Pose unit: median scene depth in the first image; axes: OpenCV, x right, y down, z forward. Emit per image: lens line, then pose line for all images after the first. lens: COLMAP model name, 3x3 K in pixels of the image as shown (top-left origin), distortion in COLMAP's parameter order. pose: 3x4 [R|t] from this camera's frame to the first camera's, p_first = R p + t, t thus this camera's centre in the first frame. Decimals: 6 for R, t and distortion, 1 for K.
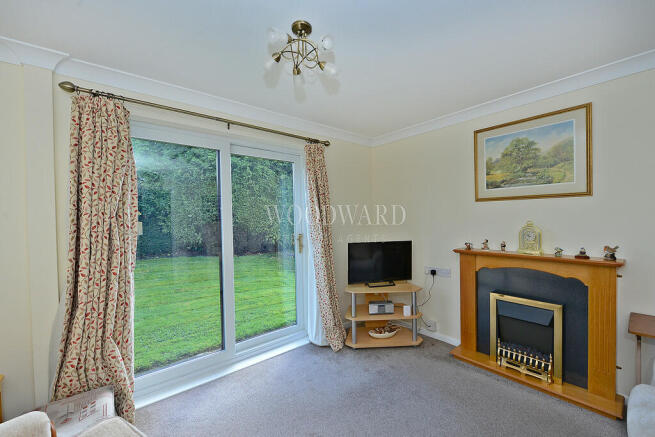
lens RADIAL K [[269.8, 0, 327.5], [0, 269.8, 218.5], [0, 0, 1]] dist [-0.001267, -0.000175]
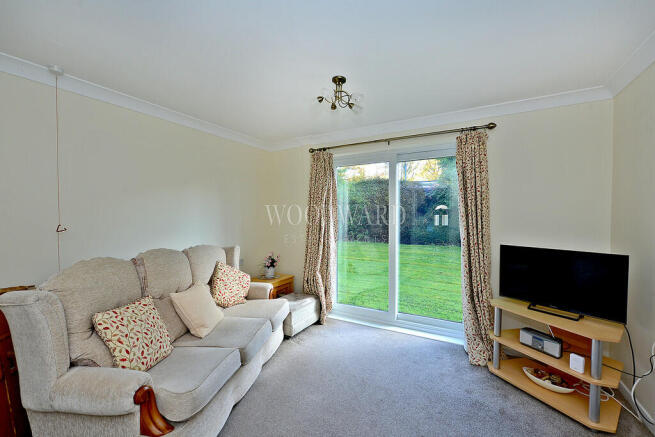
lens RADIAL K [[260.2, 0, 327.5], [0, 260.2, 218.5], [0, 0, 1]] dist [0.000628, 0.000001]
pose [[0.352594, 0.026821, -0.935392, 0.630632], [-0.002706, 0.999614, 0.027643, -0.008450], [0.935772, -0.007216, 0.352531, 0.243290]]
